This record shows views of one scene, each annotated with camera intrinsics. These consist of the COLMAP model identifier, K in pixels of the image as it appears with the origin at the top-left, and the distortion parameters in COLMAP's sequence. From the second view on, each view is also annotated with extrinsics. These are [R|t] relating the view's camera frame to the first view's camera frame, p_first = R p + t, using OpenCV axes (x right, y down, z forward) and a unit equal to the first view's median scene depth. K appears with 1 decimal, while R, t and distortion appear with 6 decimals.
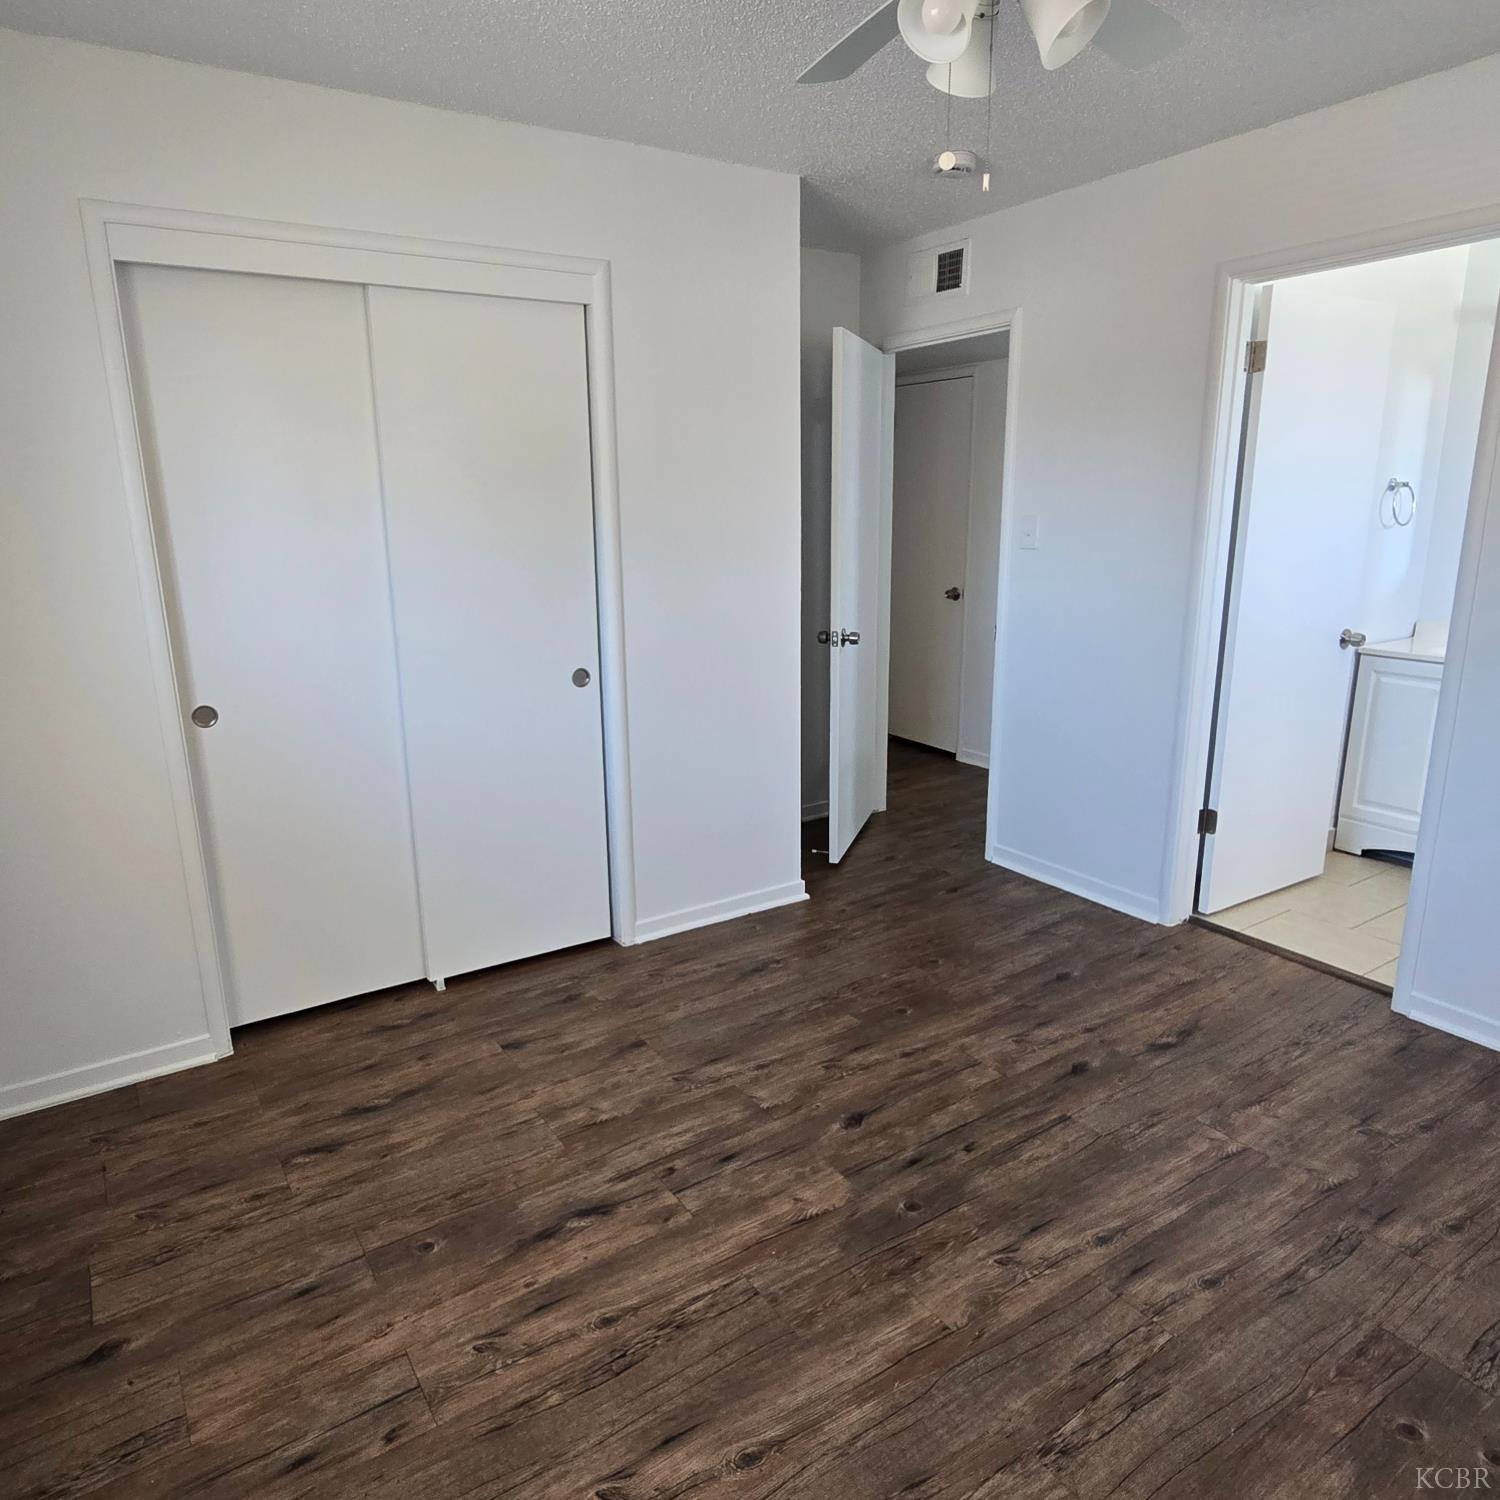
lens RADIAL K [[1027.2, 0, 750.6], [0, 1027.2, 751.1], [0, 0, 1]] dist [0.013972, -0.008120]
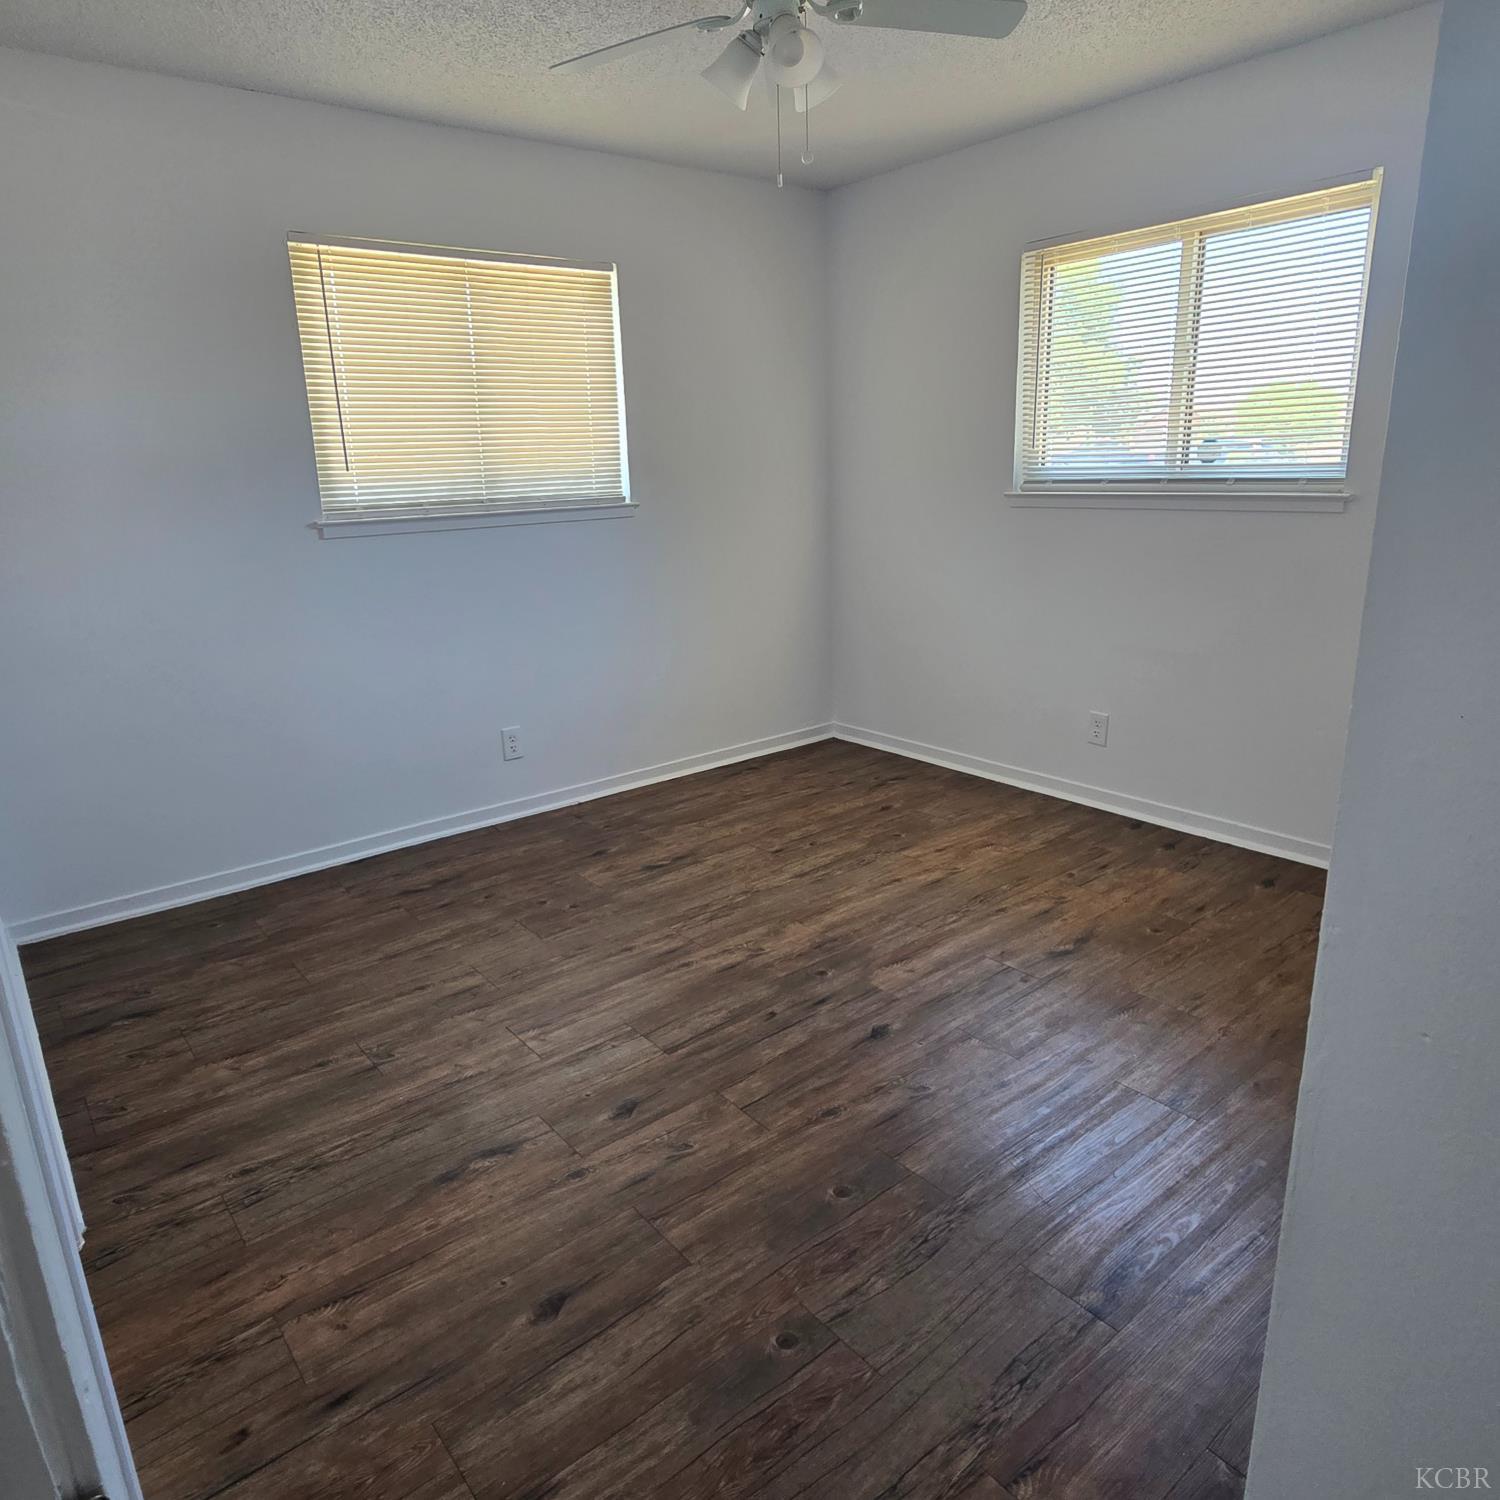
lens RADIAL K [[1027.2, 0, 749.1], [0, 1027.2, 750.2], [0, 0, 1]] dist [0.013972, -0.008120]
pose [[-0.994561, 0.069652, -0.077436, 0.311290], [0.022243, 0.868378, 0.495404, -0.417612], [0.101750, 0.490988, -0.865204, 1.870740]]
